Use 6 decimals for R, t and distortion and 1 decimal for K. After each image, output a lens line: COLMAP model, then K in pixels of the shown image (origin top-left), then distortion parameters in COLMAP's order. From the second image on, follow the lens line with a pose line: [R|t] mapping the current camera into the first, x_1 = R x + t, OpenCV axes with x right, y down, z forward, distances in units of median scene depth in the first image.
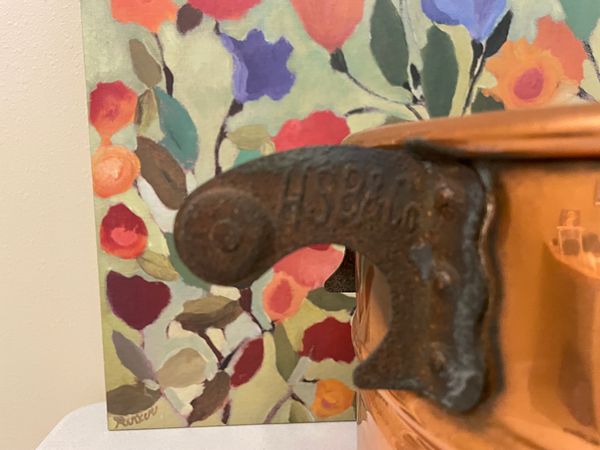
lens RADIAL K [[454.1, 0, 295.1], [0, 454.1, 224.1], [0, 0, 1]] dist [0.021947, -0.055784]
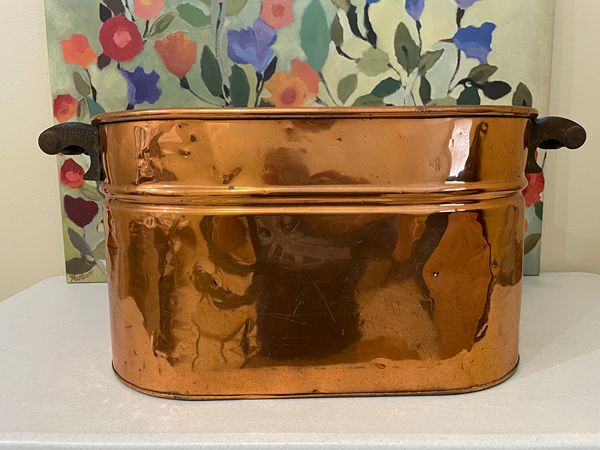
lens RADIAL K [[454.1, 0, 302.4], [0, 454.1, 228.4], [0, 0, 1]] dist [0.021947, -0.055784]
pose [[0.999927, 0.006918, -0.009920, 0.604098], [-0.006617, 0.999528, 0.030009, 0.182349], [0.010123, -0.029942, 0.999500, -0.893430]]
